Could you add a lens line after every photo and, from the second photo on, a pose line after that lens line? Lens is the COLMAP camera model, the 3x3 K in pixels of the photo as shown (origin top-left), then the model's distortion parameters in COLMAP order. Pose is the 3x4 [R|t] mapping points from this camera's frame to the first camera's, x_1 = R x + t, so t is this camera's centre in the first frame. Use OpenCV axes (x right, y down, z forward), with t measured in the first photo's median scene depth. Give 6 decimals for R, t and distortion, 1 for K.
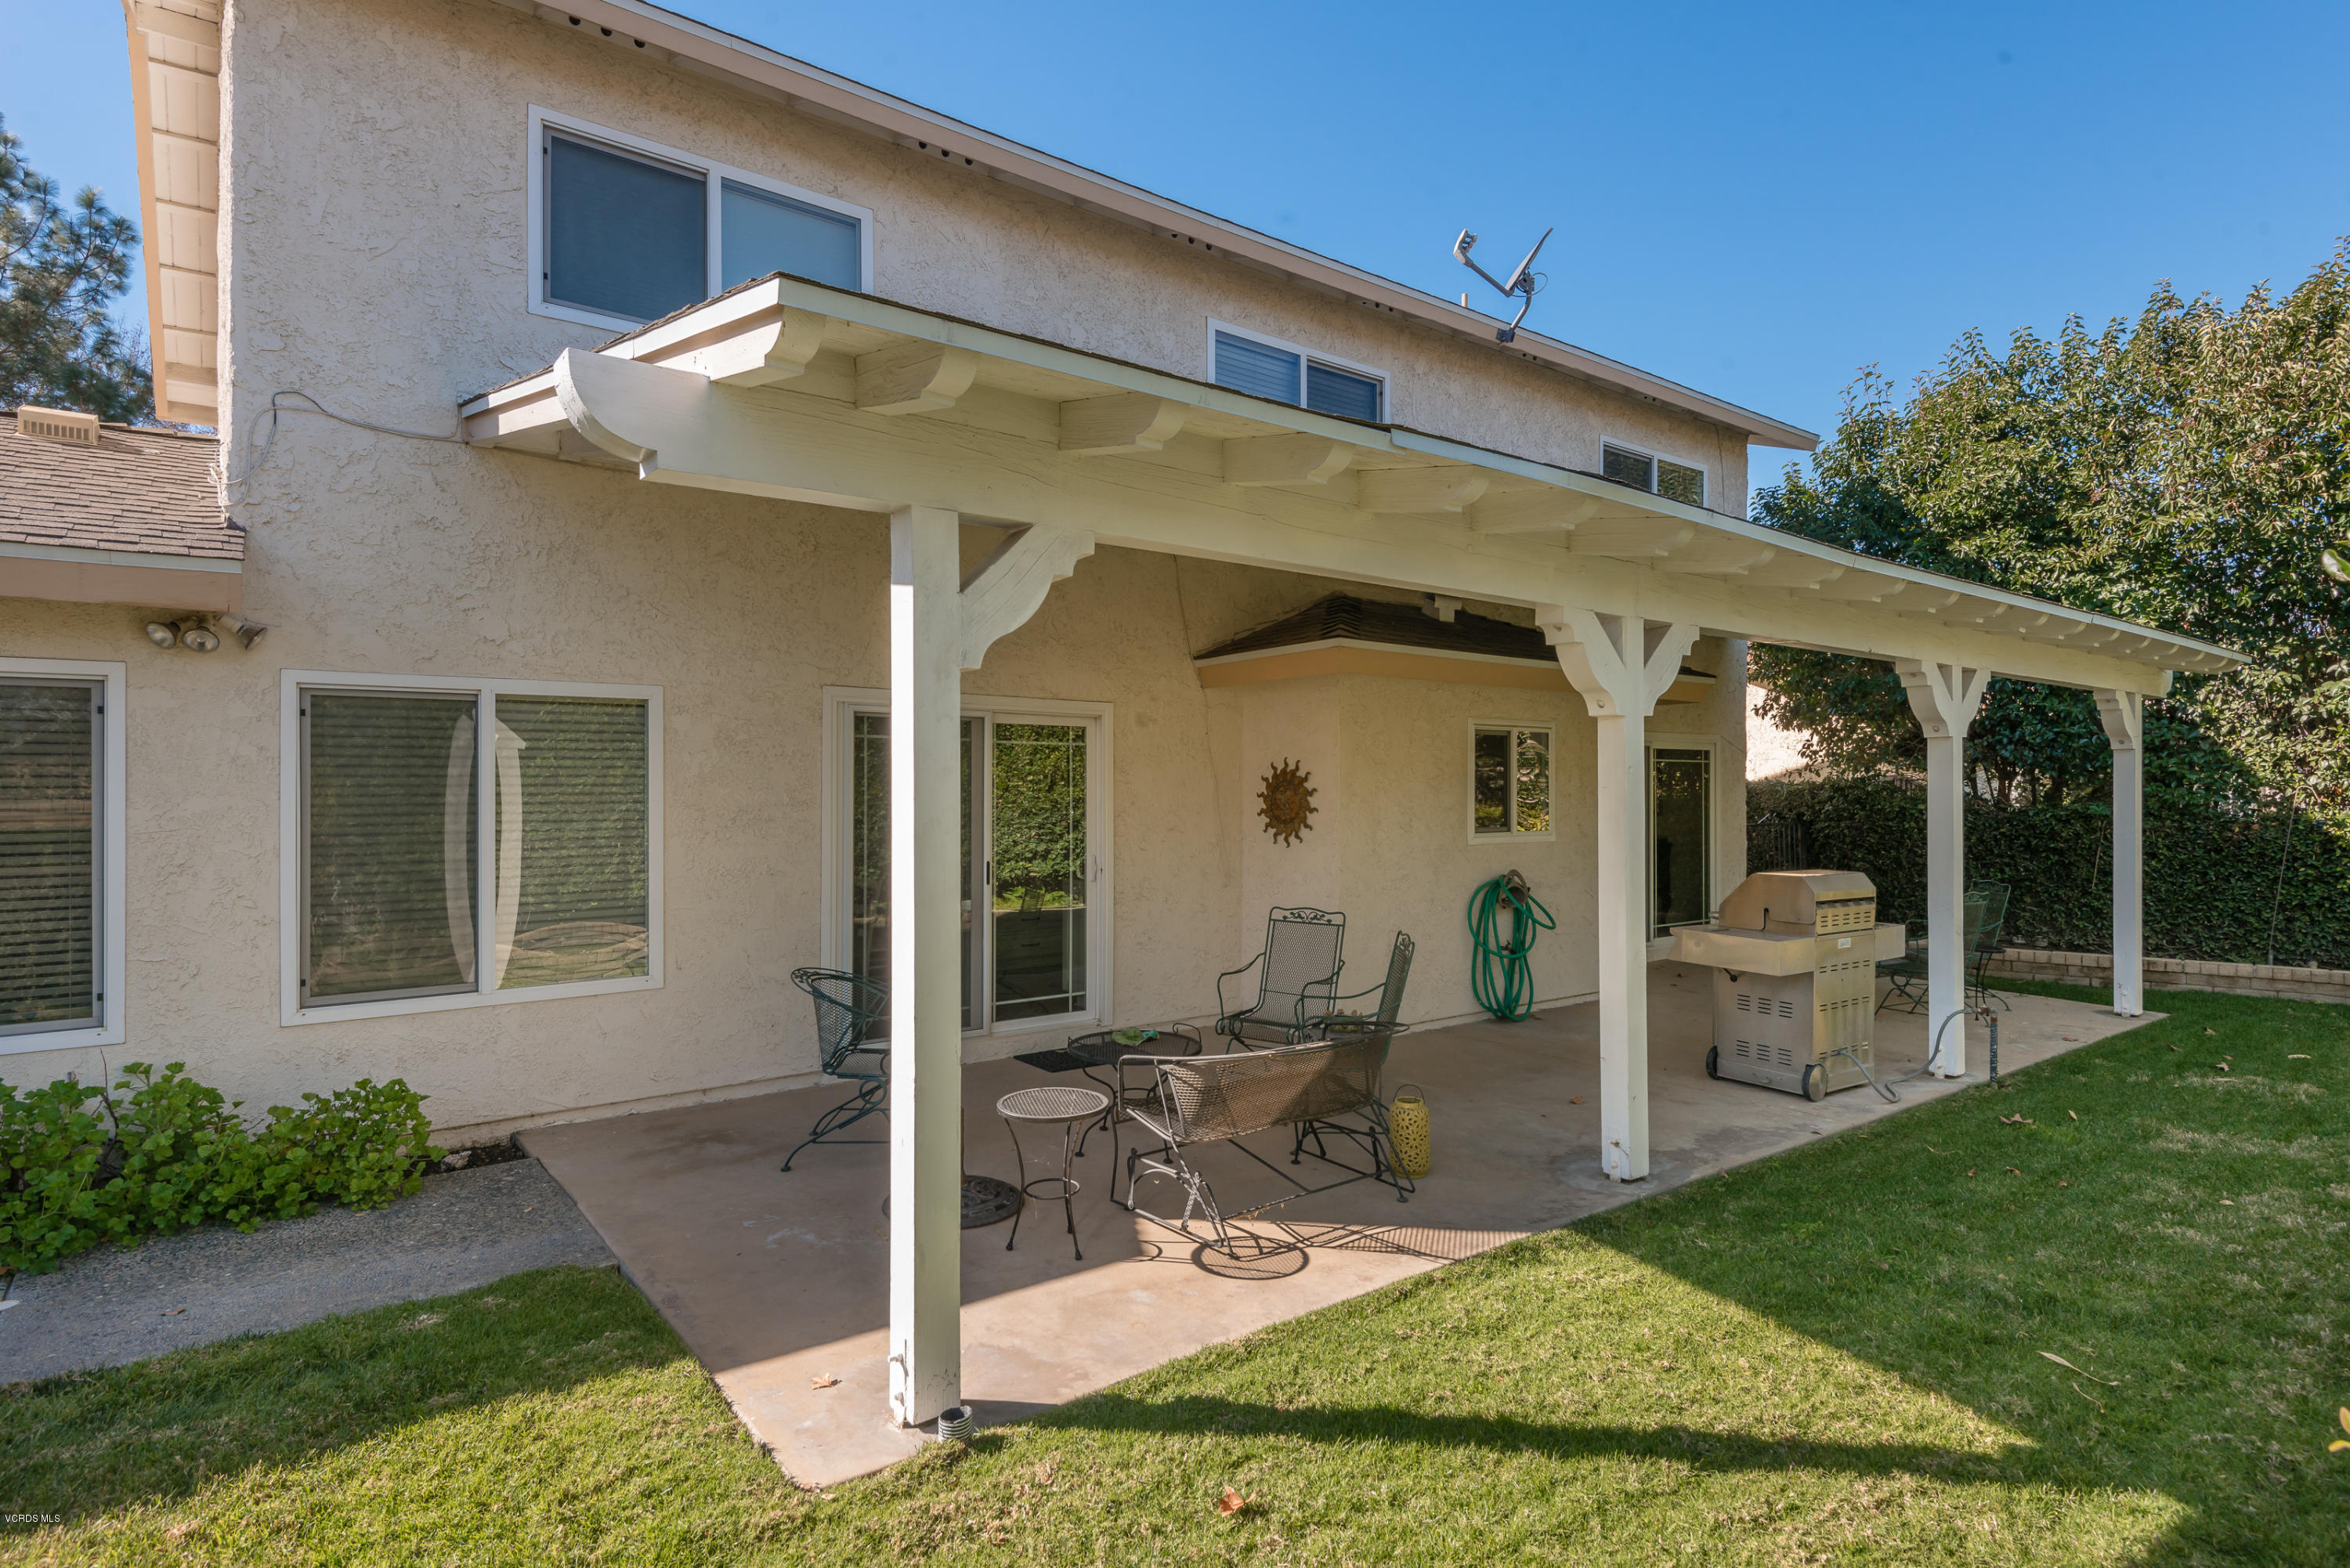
lens RADIAL K [[1247.6, 0, 1175.0], [0, 1247.6, 784.0], [0, 0, 1]] dist [0.001074, -0.000167]
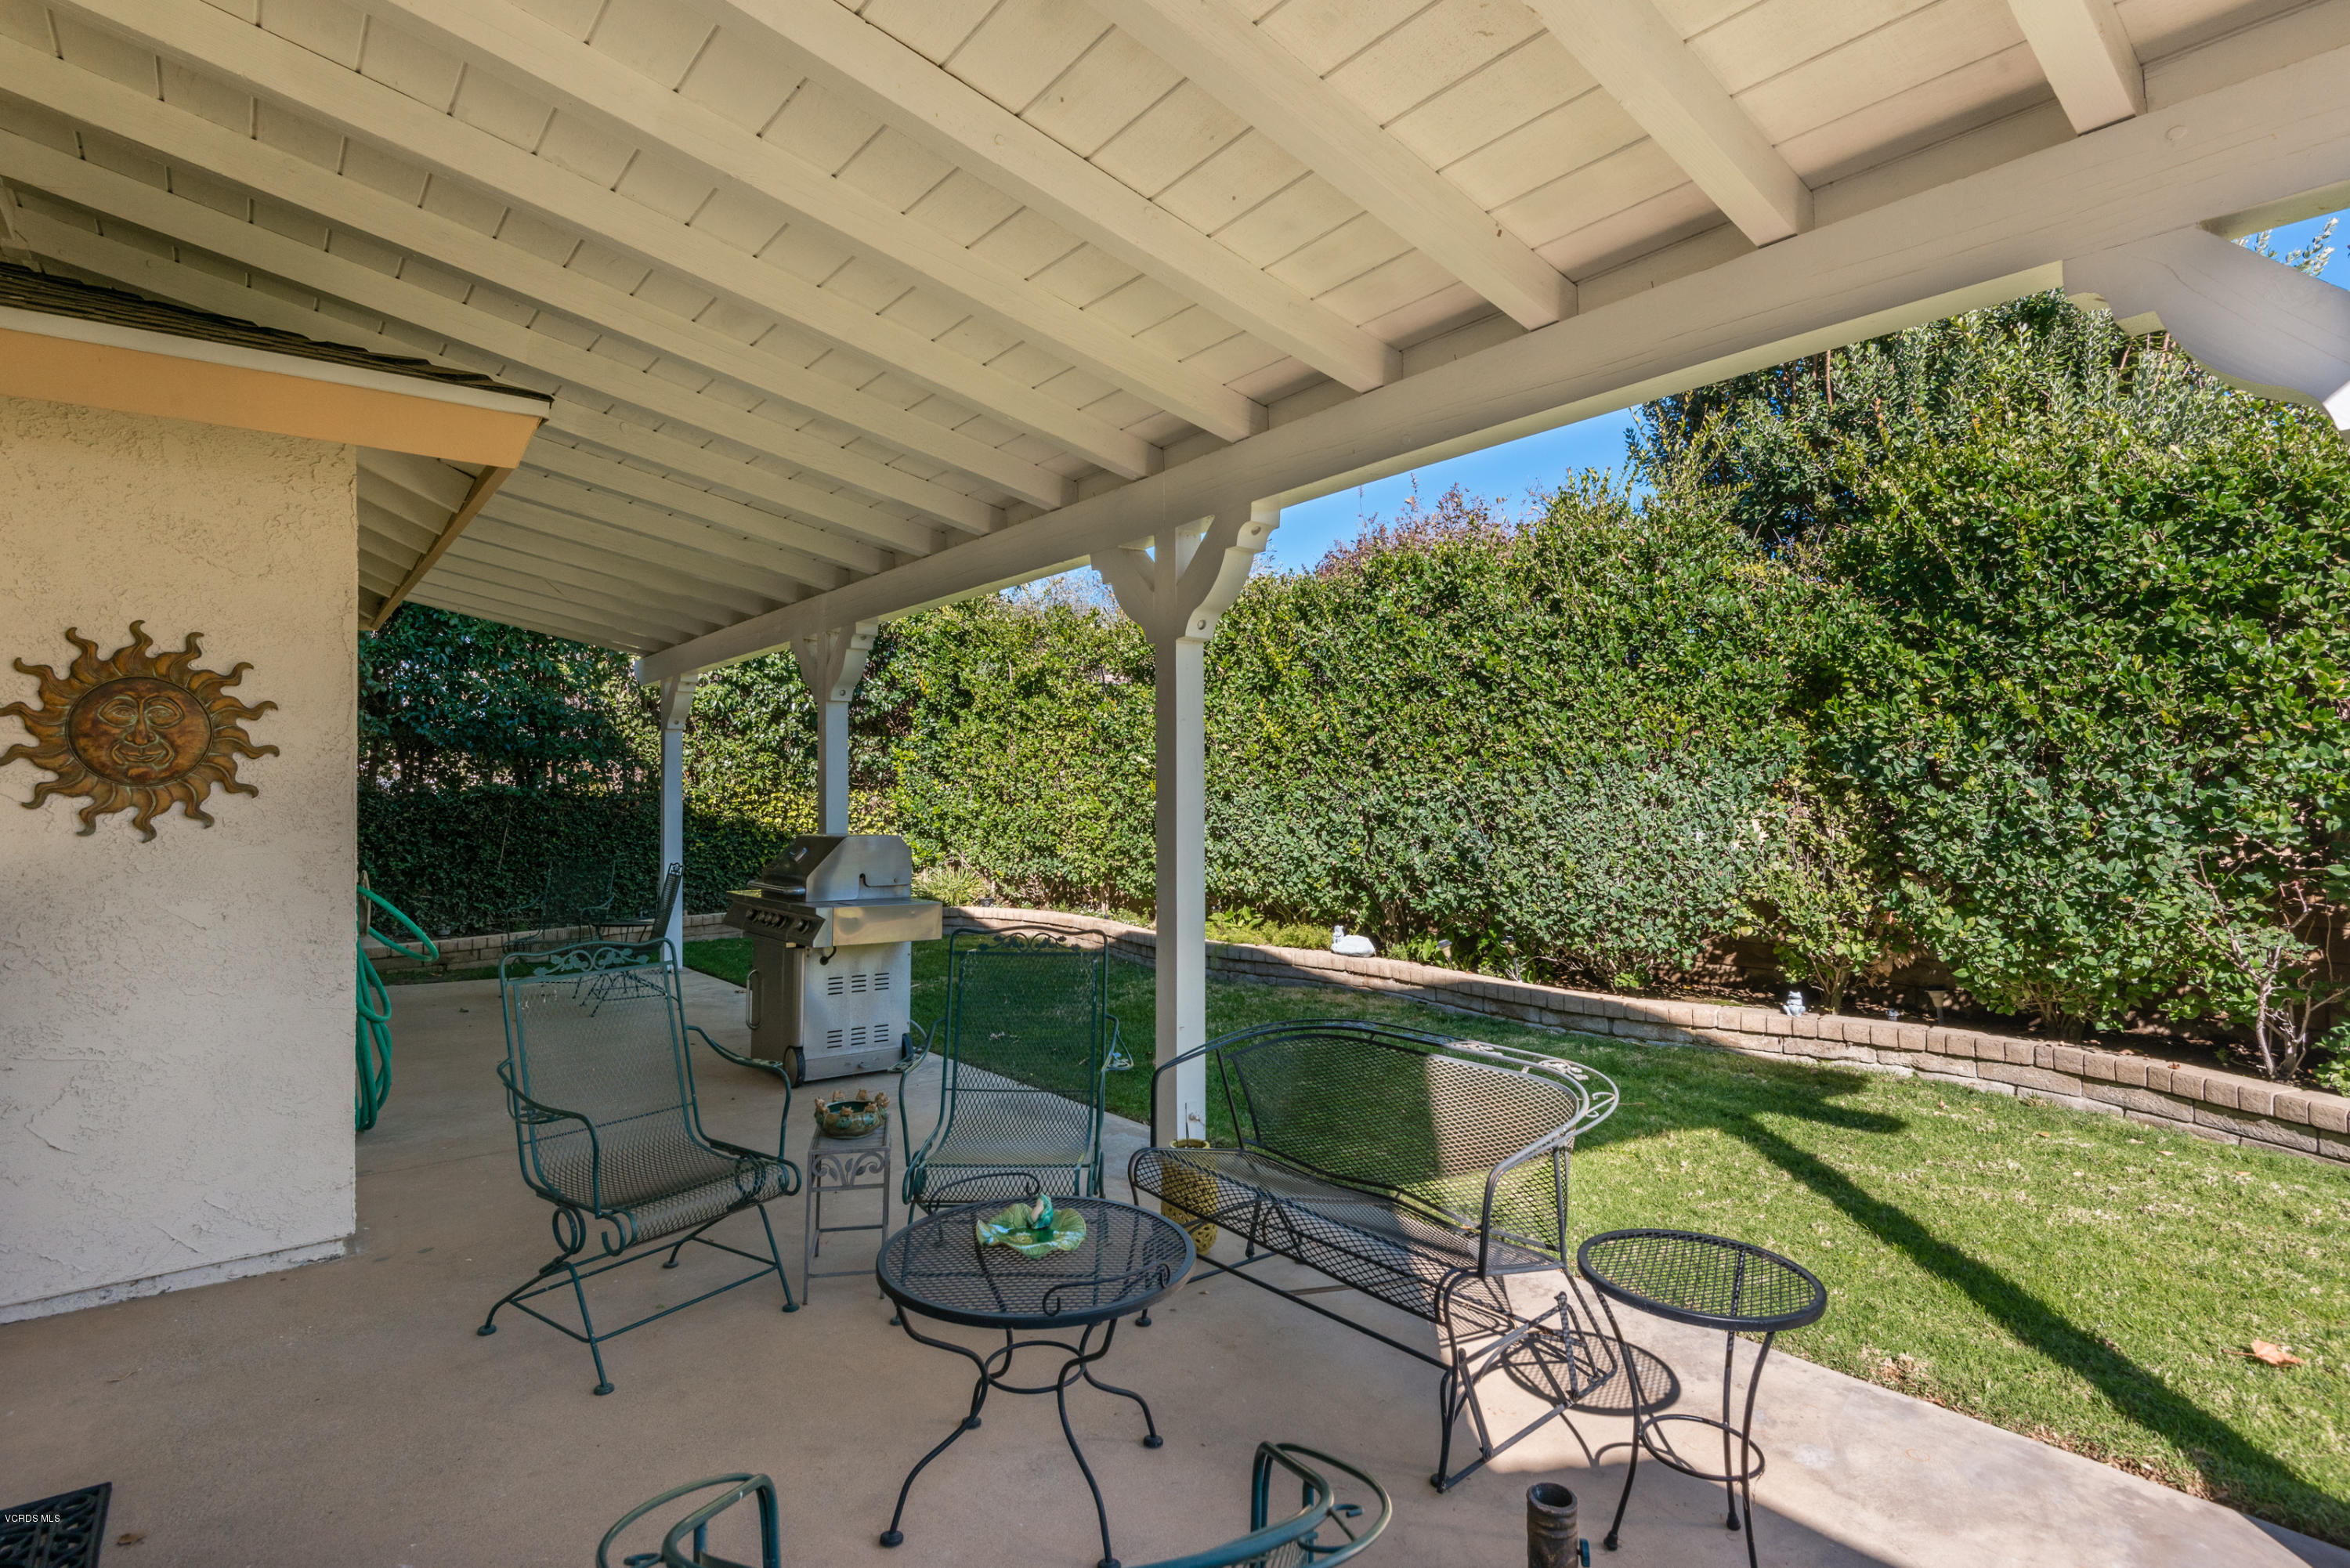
lens RADIAL K [[1137.6, 0, 1175.0], [0, 1137.6, 784.0], [0, 0, 1]] dist [-0.000201, -0.000027]
pose [[-0.041530, 0.014243, 0.999036, -0.305810], [0.001224, 0.999898, -0.014204, 0.038951], [-0.999137, 0.000633, -0.041543, 0.691506]]
